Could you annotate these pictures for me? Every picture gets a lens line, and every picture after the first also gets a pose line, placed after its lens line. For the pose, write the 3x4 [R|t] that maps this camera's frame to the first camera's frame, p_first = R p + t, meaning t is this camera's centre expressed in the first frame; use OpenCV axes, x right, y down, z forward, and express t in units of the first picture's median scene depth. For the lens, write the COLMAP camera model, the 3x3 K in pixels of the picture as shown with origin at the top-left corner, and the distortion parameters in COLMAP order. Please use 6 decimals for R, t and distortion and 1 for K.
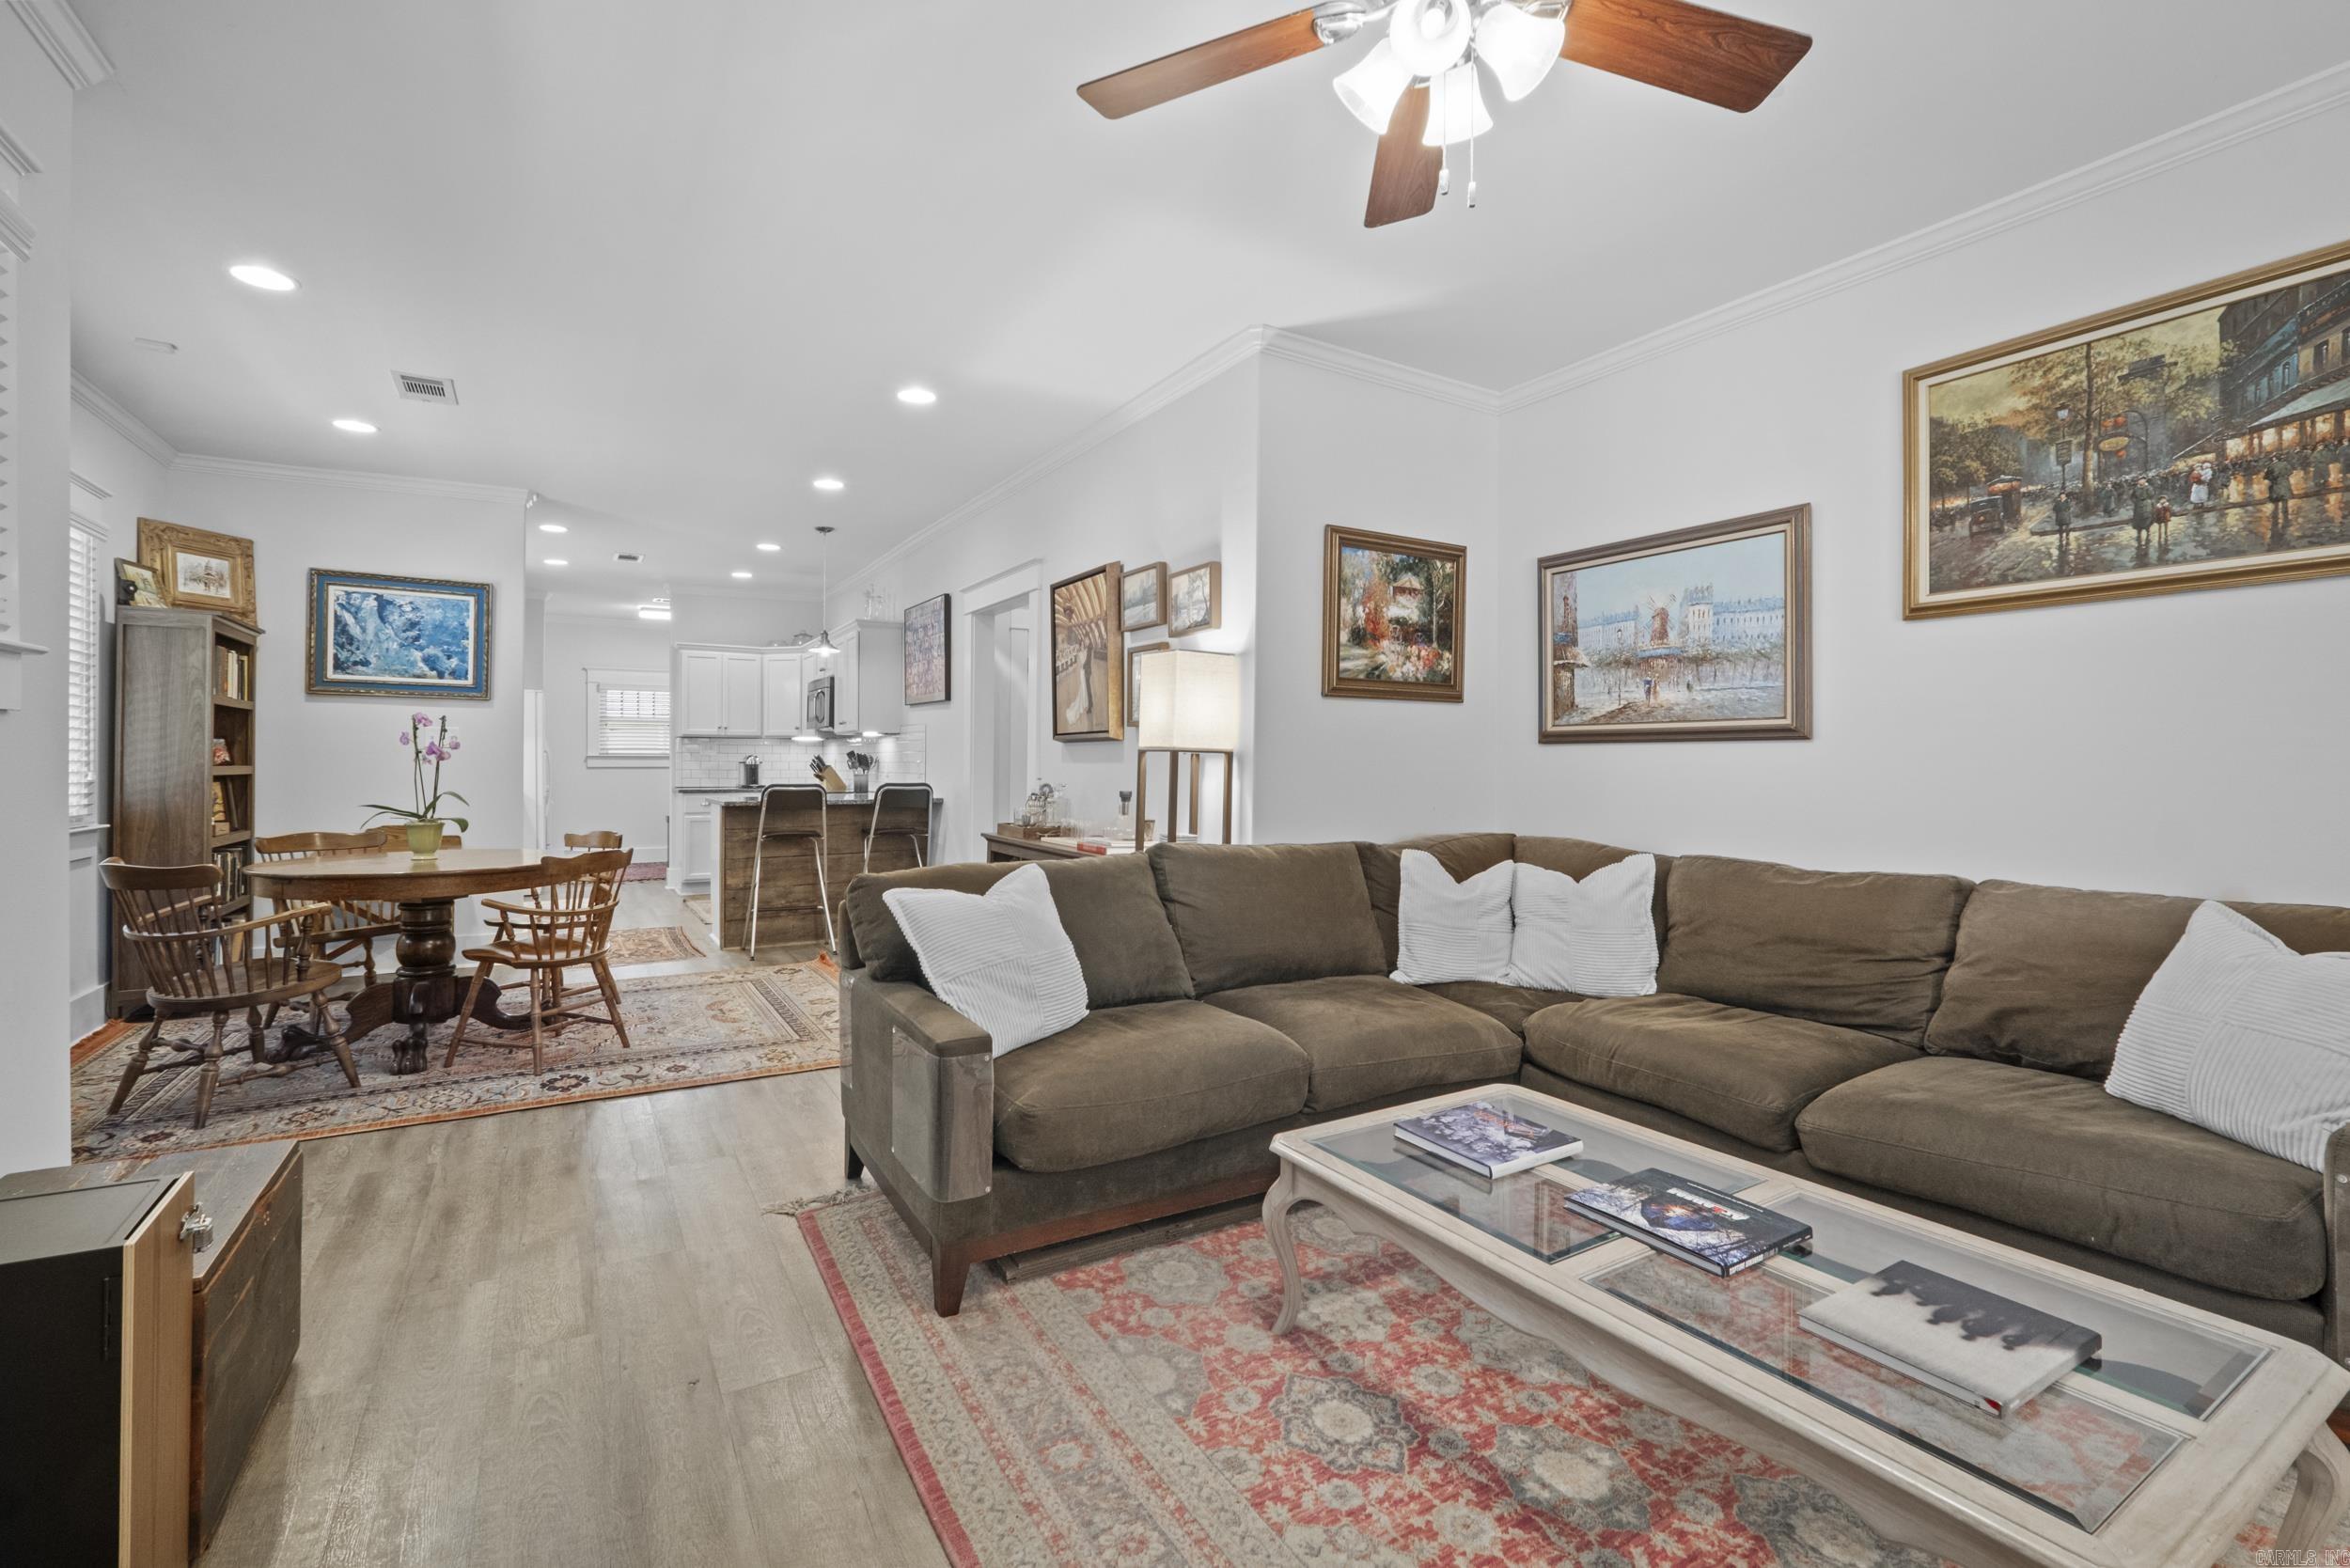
lens RADIAL K [[1035.3, 0, 1172.2], [0, 1035.3, 760.3], [0, 0, 1]] dist [-0.007615, -0.000219]
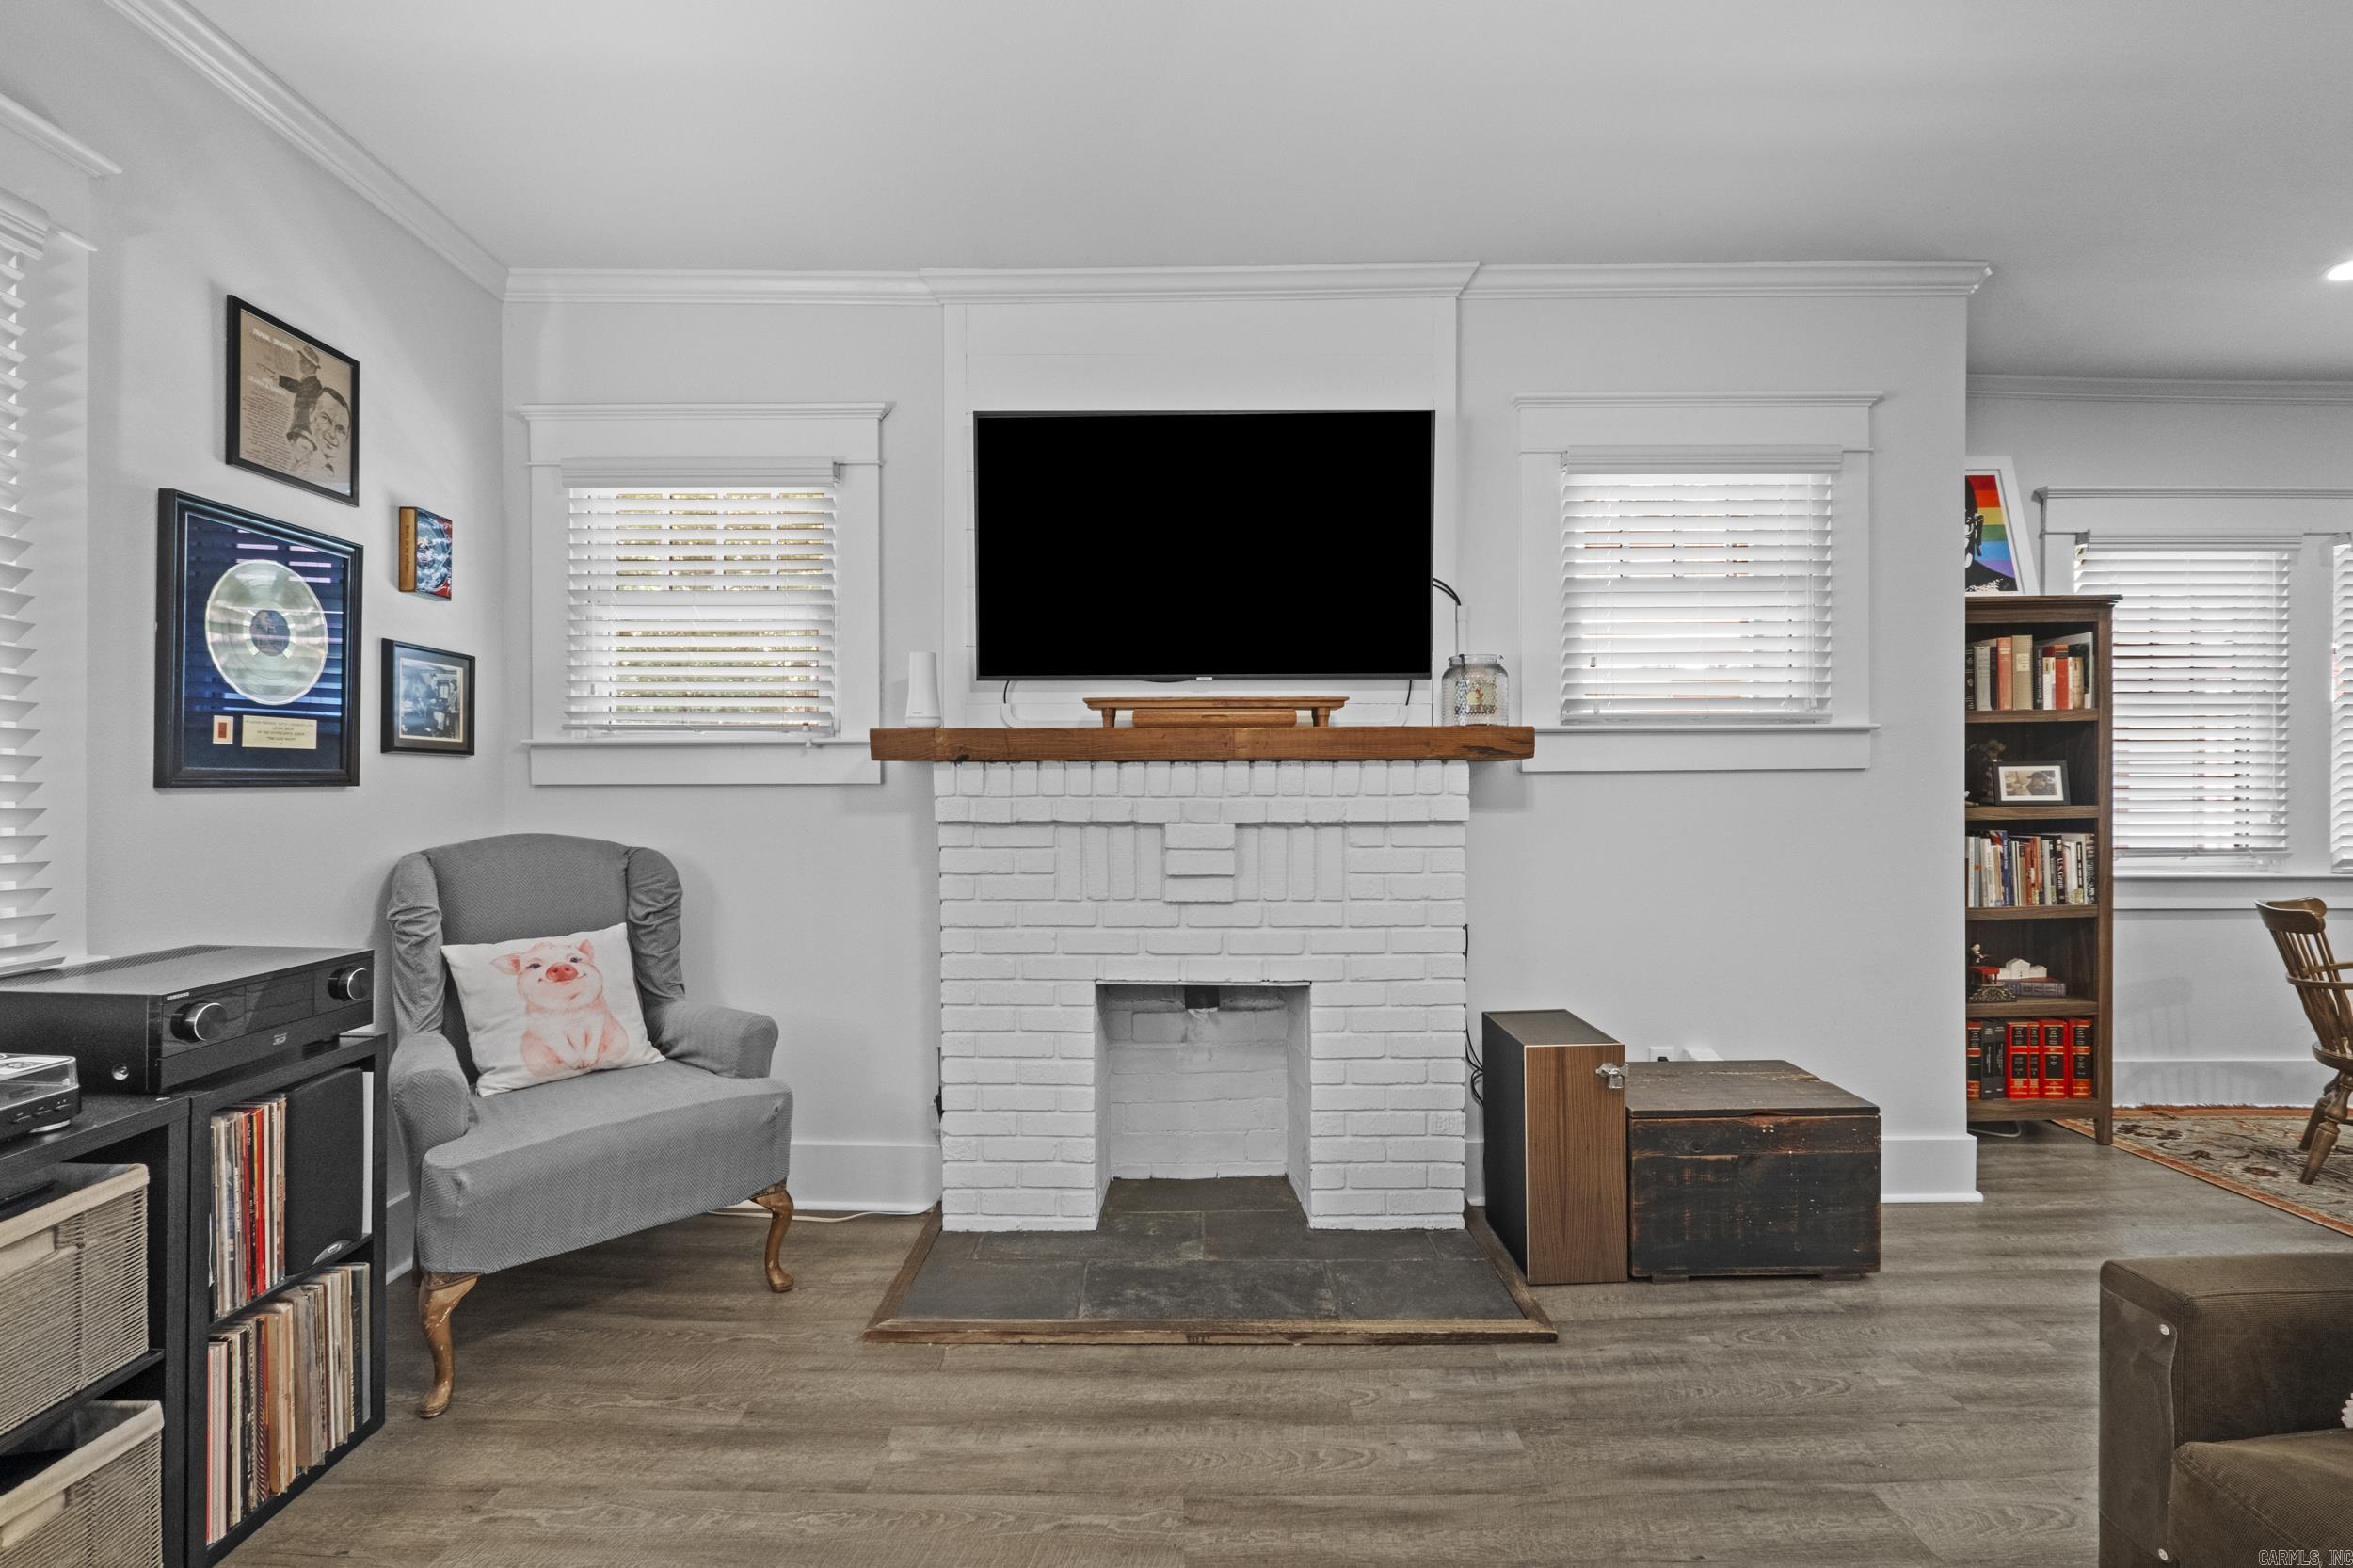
lens RADIAL K [[1025.6, 0, 1171.1], [0, 1025.6, 788.4], [0, 0, 1]] dist [-0.004281, -0.000163]
pose [[-0.504681, 0.000440, -0.863306, 0.268682], [-0.001055, 0.999999, 0.001126, -0.008597], [0.863305, 0.001479, -0.504680, 0.357695]]
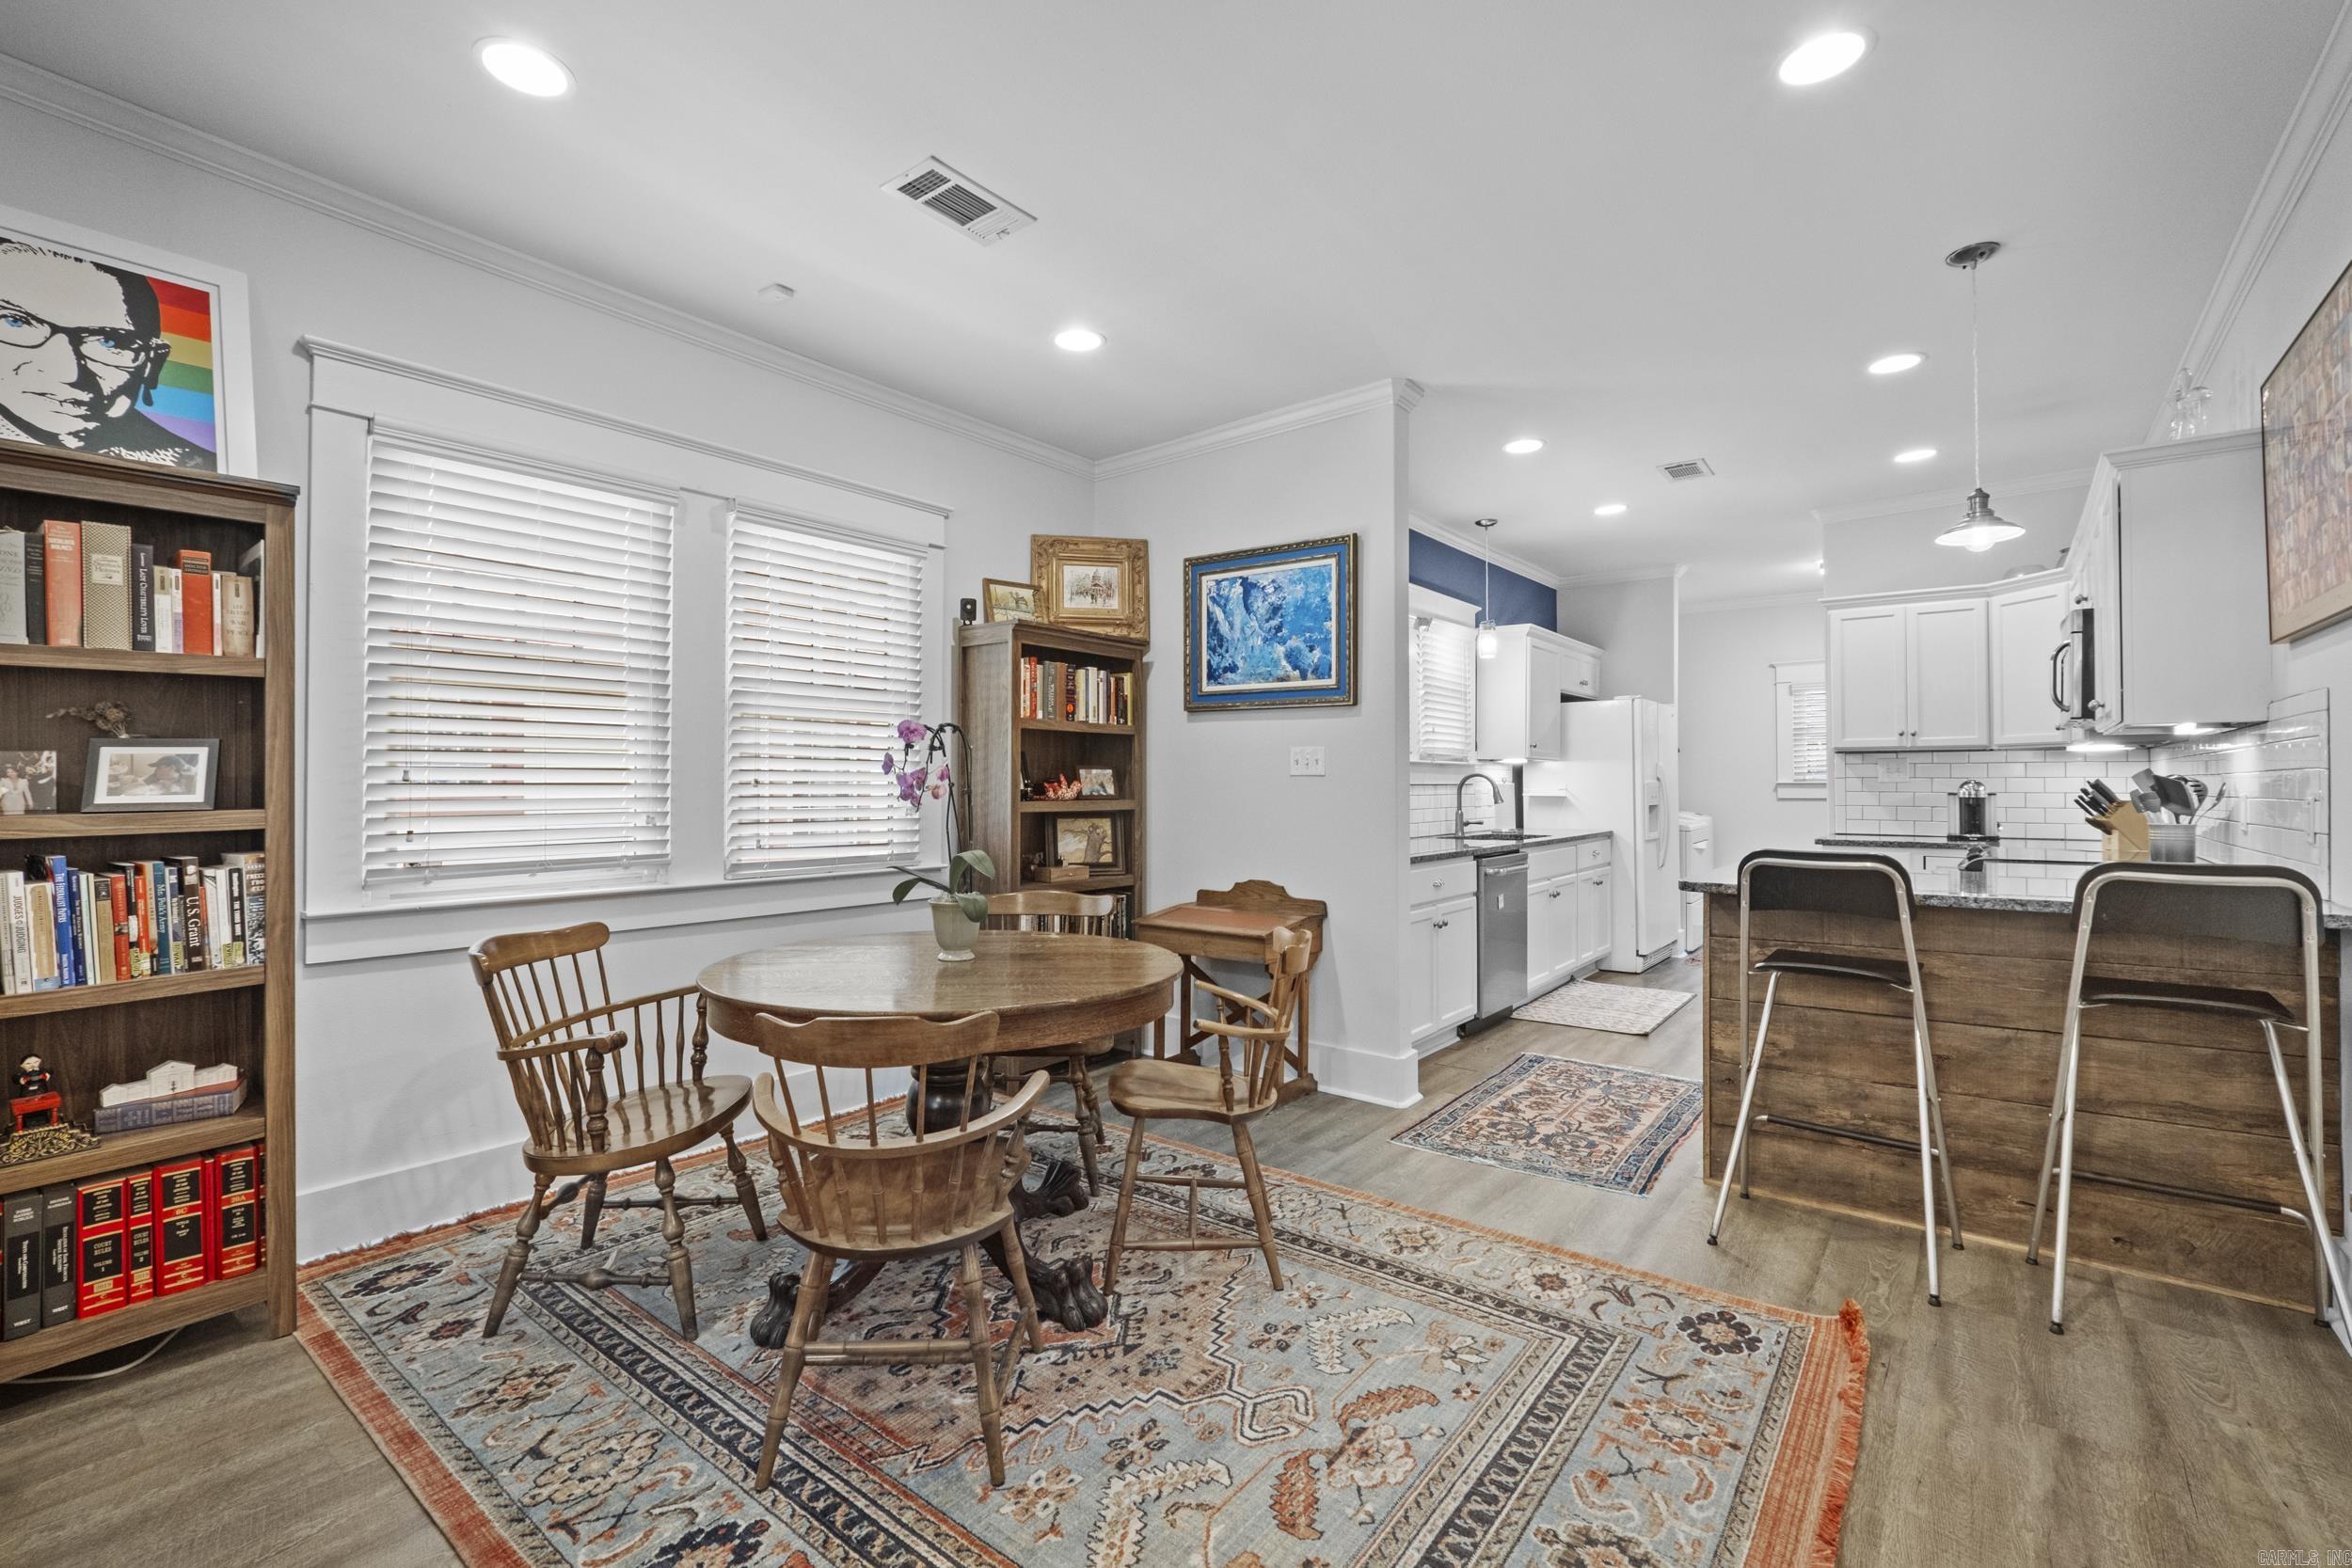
lens RADIAL K [[1024.2, 0, 1161.1], [0, 1024.2, 773.2], [0, 0, 1]] dist [-0.008190, 0.000329]
pose [[0.353027, -0.014034, -0.935508, -0.091021], [0.002971, 0.999899, -0.013878, -0.005437], [0.935608, 0.002120, 0.353033, 0.753834]]
